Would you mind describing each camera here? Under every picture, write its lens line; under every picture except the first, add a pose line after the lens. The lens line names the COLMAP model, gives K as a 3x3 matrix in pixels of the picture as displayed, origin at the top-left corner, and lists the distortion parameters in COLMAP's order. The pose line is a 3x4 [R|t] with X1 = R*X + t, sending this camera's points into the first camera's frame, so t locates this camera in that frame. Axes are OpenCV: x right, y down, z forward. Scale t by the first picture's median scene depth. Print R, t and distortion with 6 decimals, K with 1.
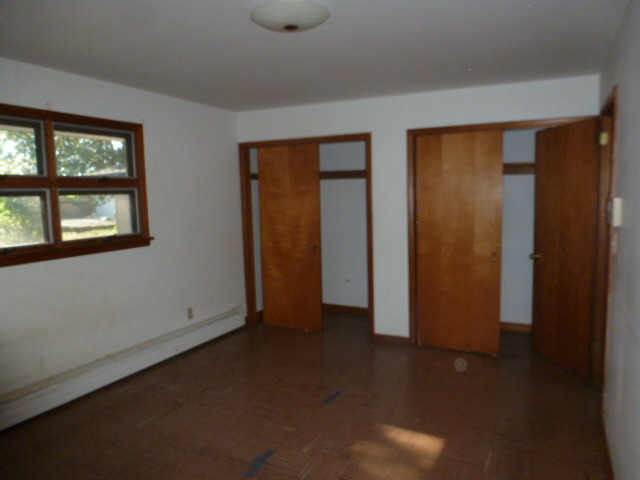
lens RADIAL K [[515.4, 0, 320.0], [0, 515.4, 240.0], [0, 0, 1]] dist [0.060064, 0.000882]
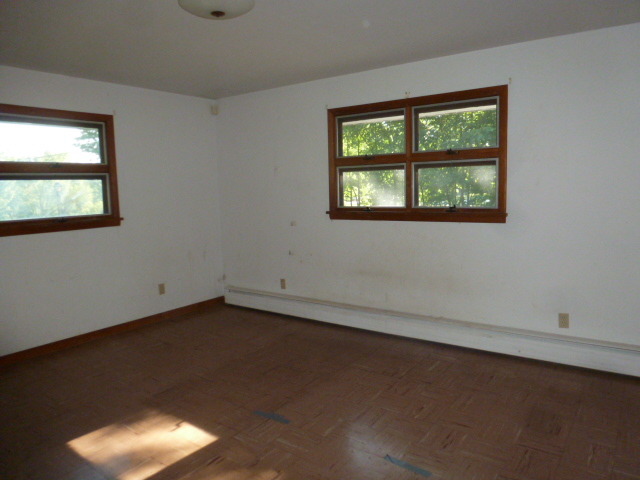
lens RADIAL K [[482.6, 0, 320.0], [0, 482.6, 240.0], [0, 0, 1]] dist [-0.009259, -0.001891]
pose [[-0.181360, 0.130616, -0.974704, 0.619437], [-0.067324, 0.987166, 0.144813, -0.066555], [0.981110, 0.091884, -0.170238, 0.972184]]
